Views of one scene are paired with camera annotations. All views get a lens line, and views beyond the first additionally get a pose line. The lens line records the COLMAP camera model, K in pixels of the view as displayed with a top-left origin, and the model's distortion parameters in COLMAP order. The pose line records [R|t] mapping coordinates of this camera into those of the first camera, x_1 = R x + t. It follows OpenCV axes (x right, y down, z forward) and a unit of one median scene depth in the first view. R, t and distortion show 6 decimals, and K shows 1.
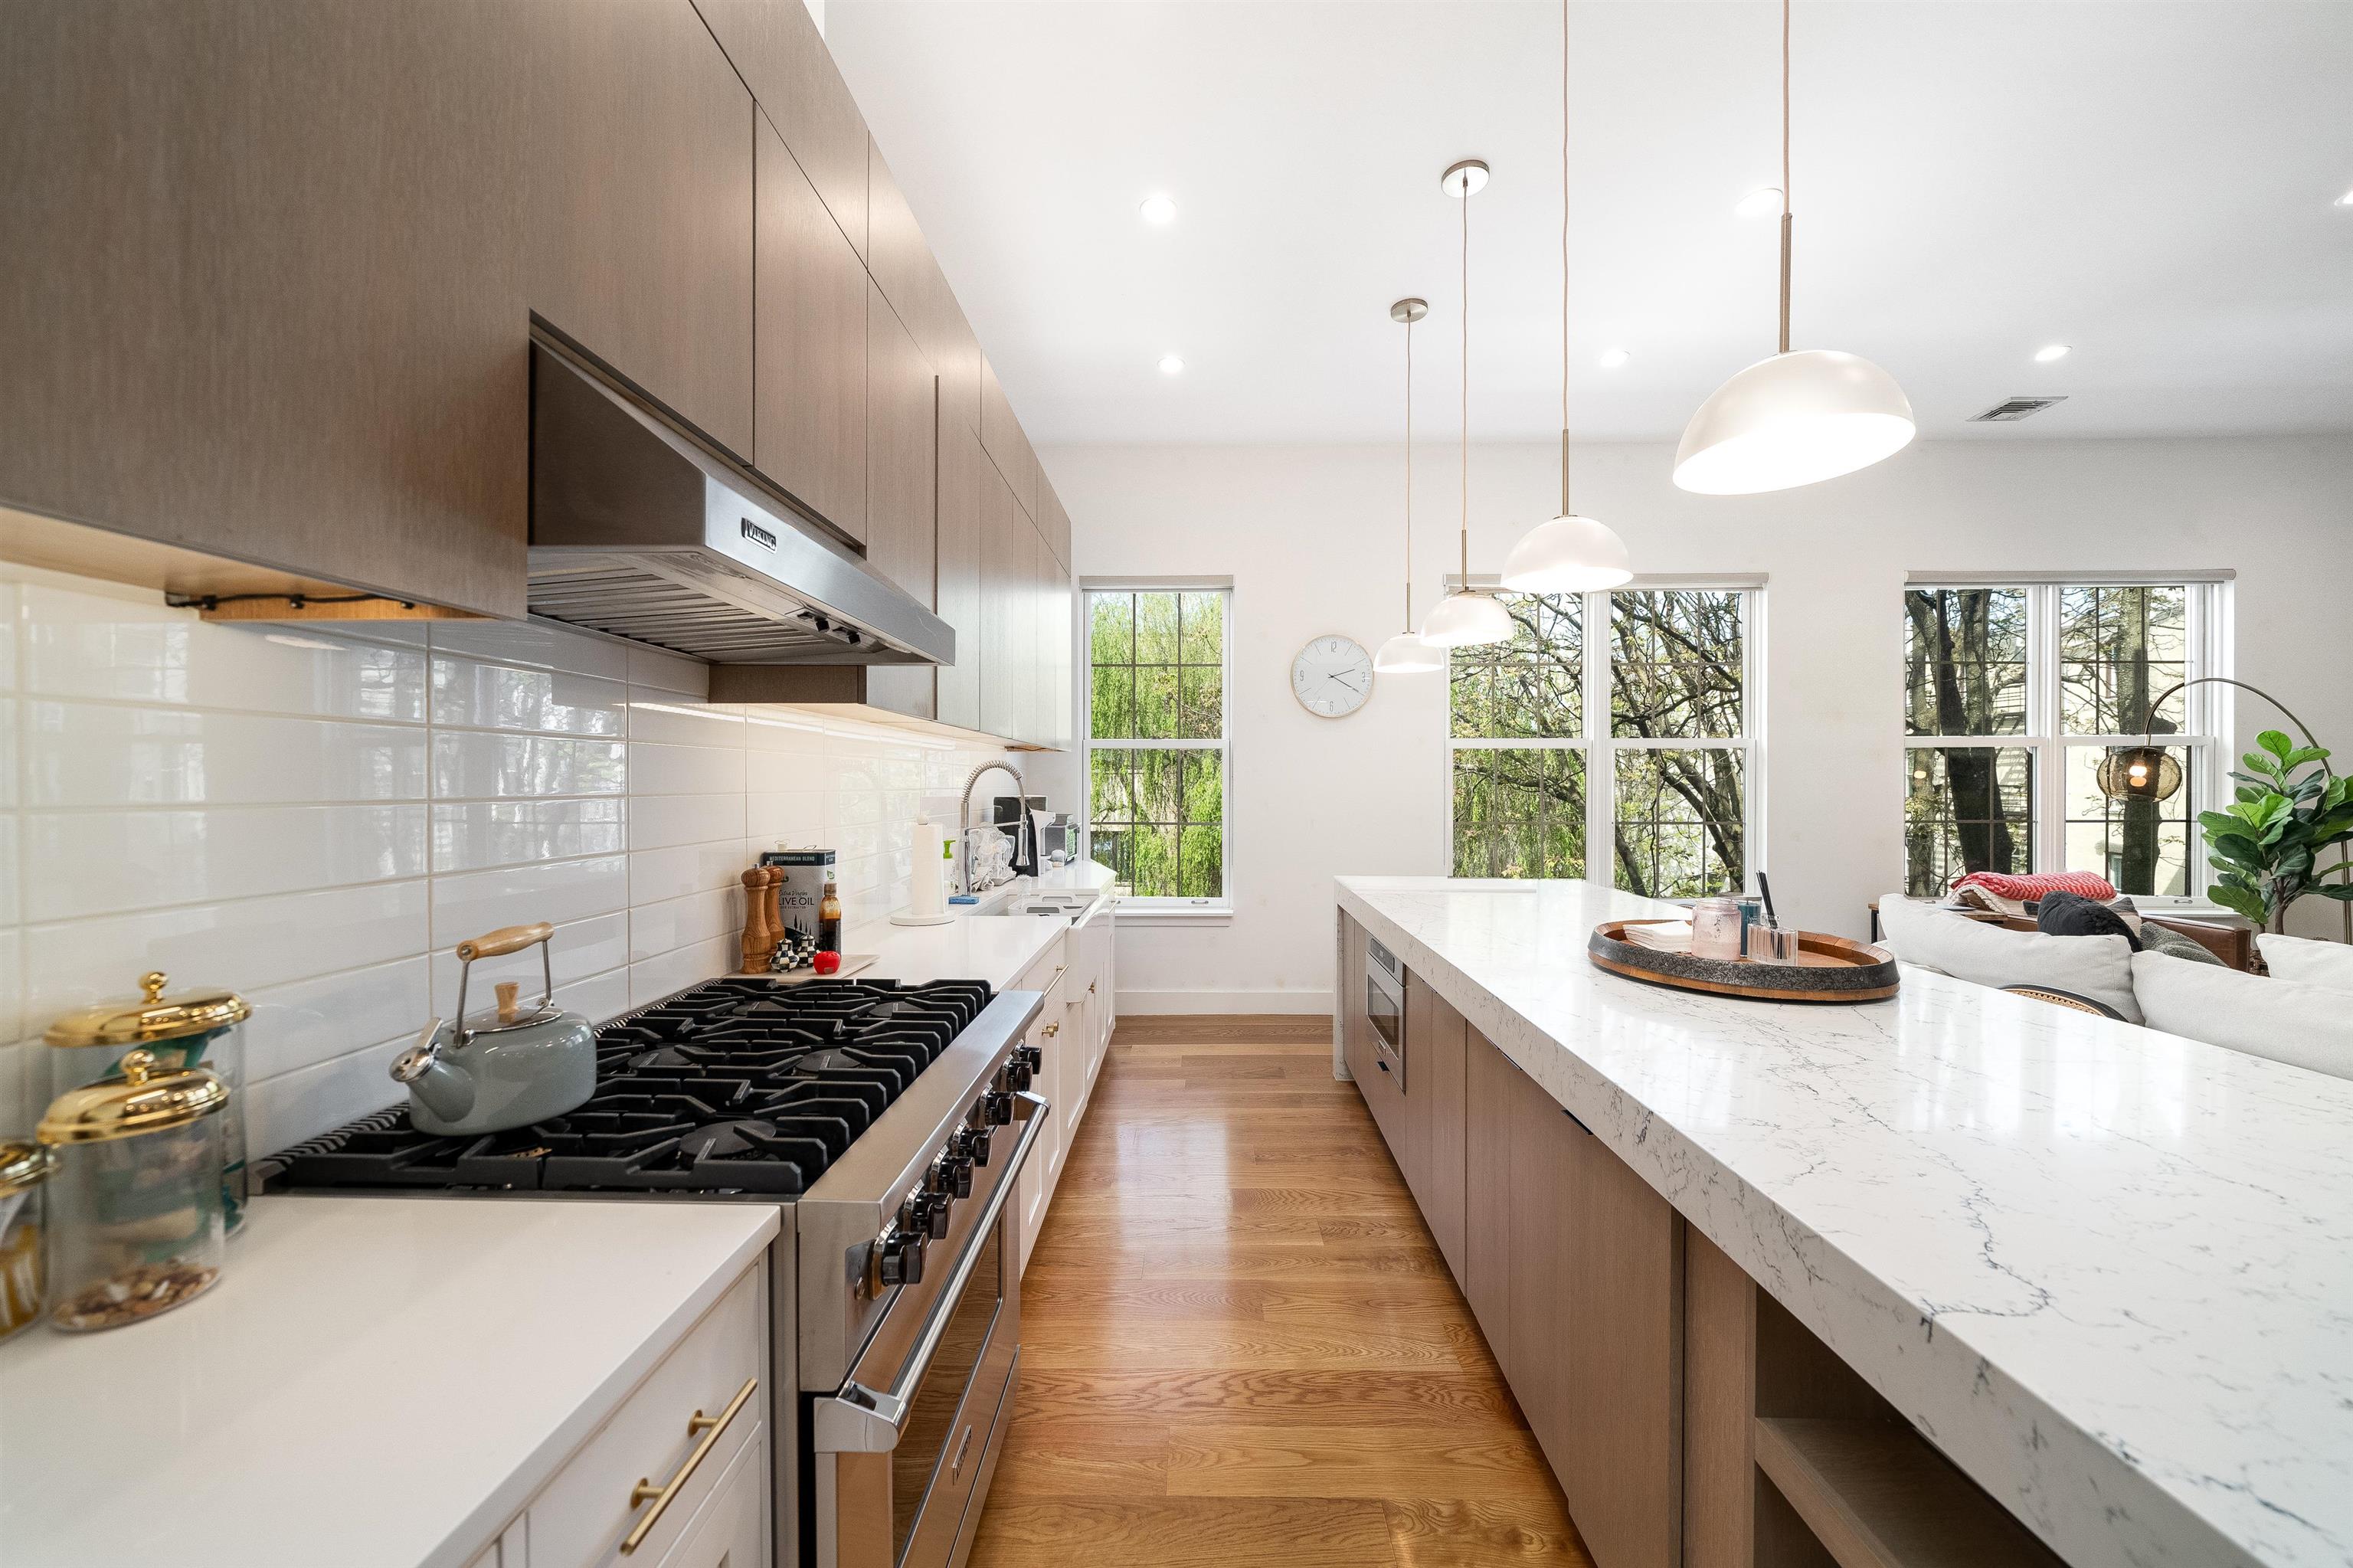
lens RADIAL K [[872.0, 0, 1186.2], [0, 872.0, 789.5], [0, 0, 1]] dist [-0.003342, 0.000168]
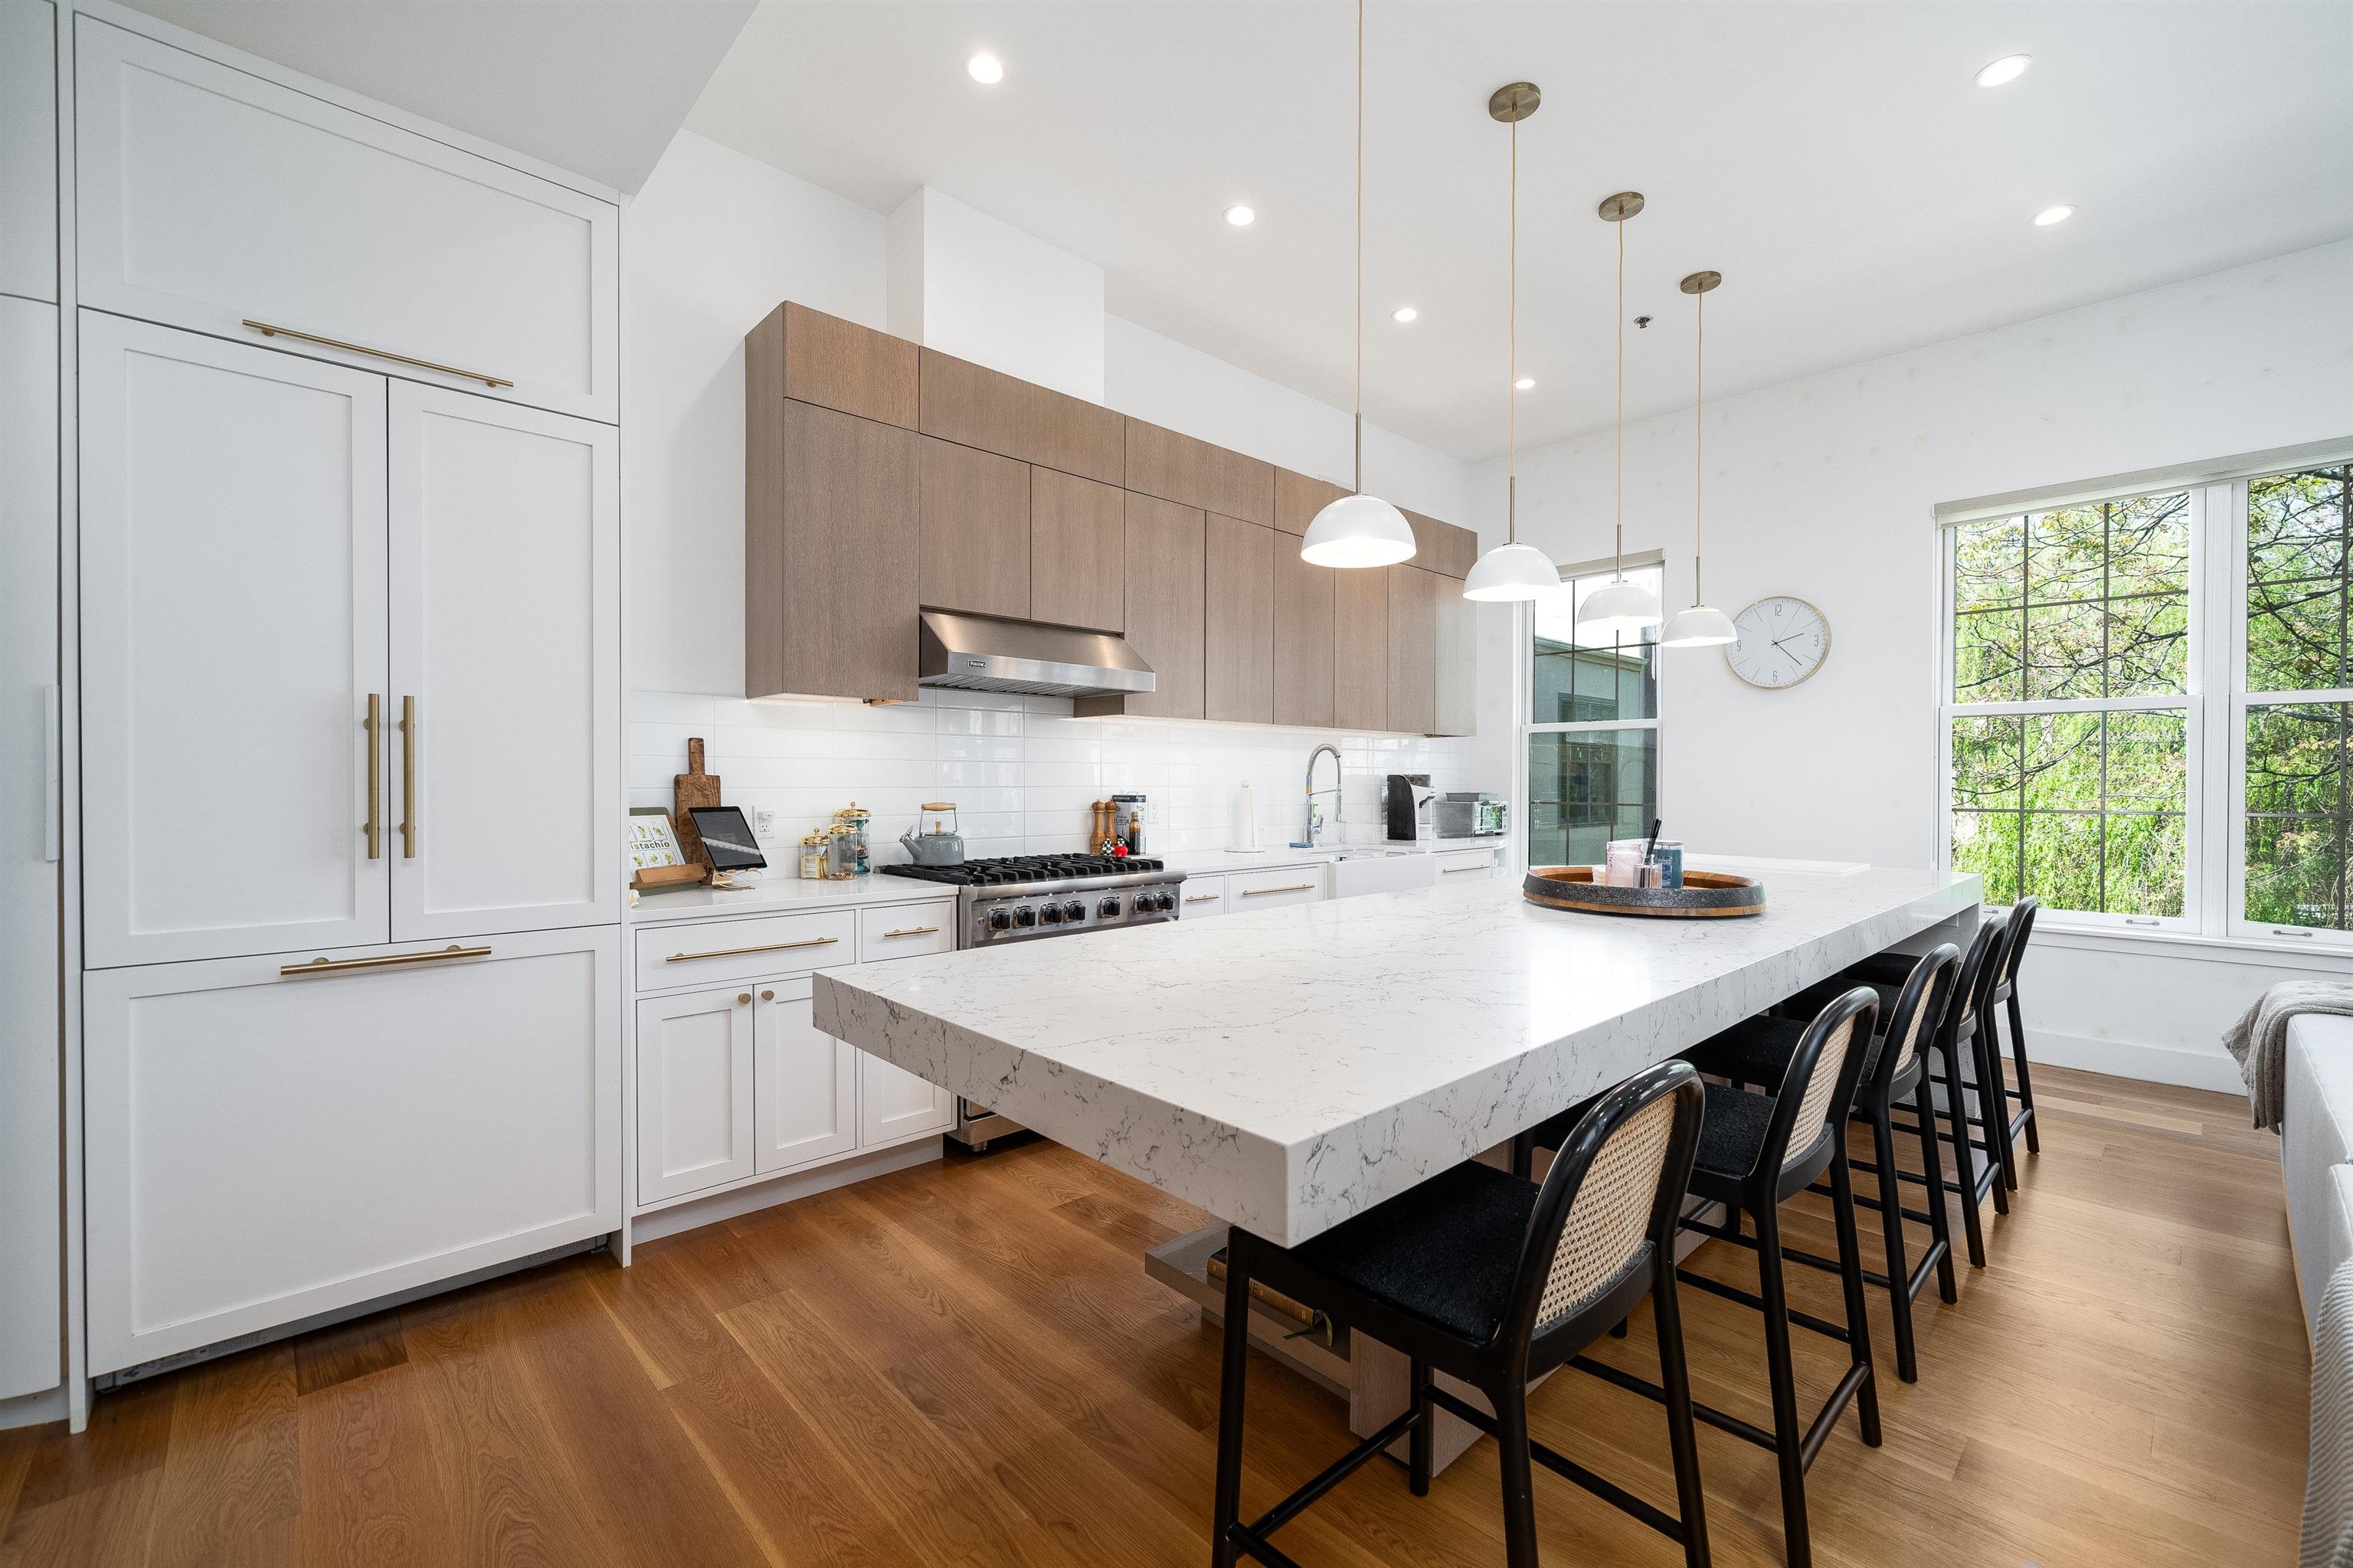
lens RADIAL K [[968.0, 0, 1167.0], [0, 968.0, 790.0], [0, 0, 1]] dist [-0.000168, -0.000041]
pose [[0.698034, 0.004764, -0.716049, 0.497463], [-0.005285, 0.999985, 0.001501, 0.025985], [0.716045, 0.002737, 0.698049, -0.172064]]
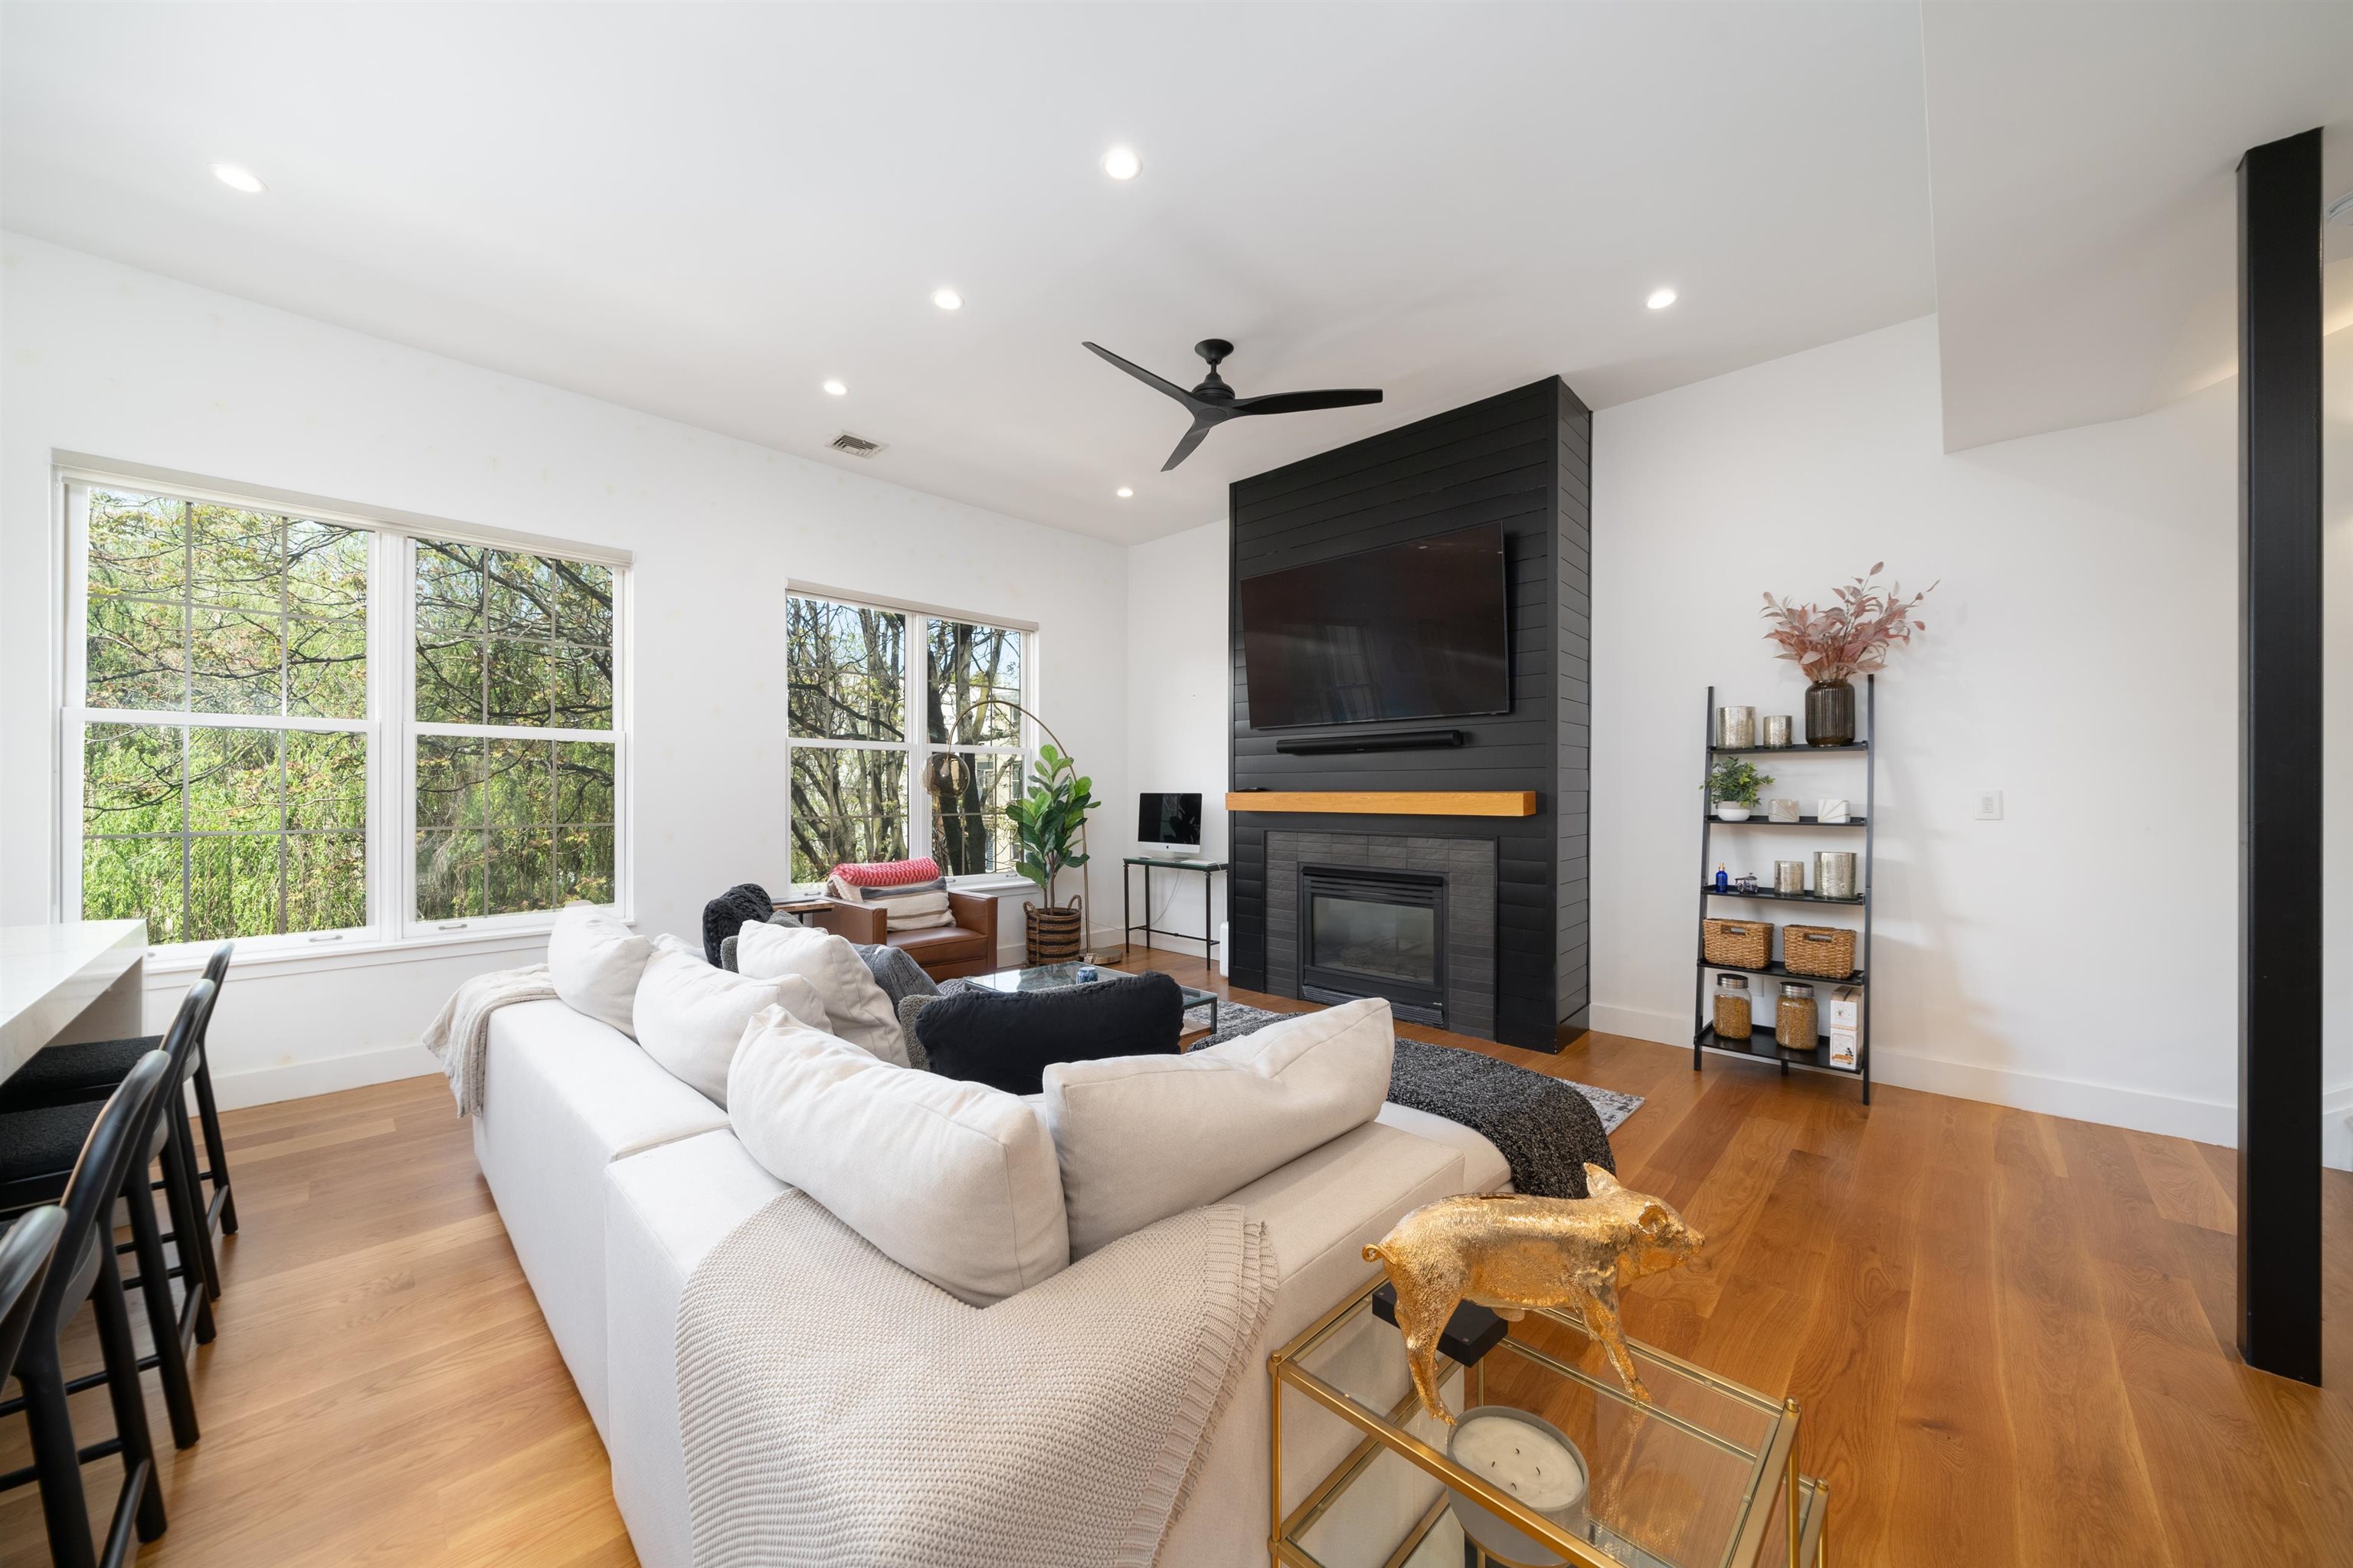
lens RADIAL K [[838.1, 0, 1182.5], [0, 838.1, 791.2], [0, 0, 1]] dist [-0.000003, 0.000003]
pose [[0.676803, 0.001570, 0.736162, 0.450582], [0.002077, 0.999990, -0.004041, 0.010258], [-0.736161, 0.004264, 0.676793, -0.031666]]
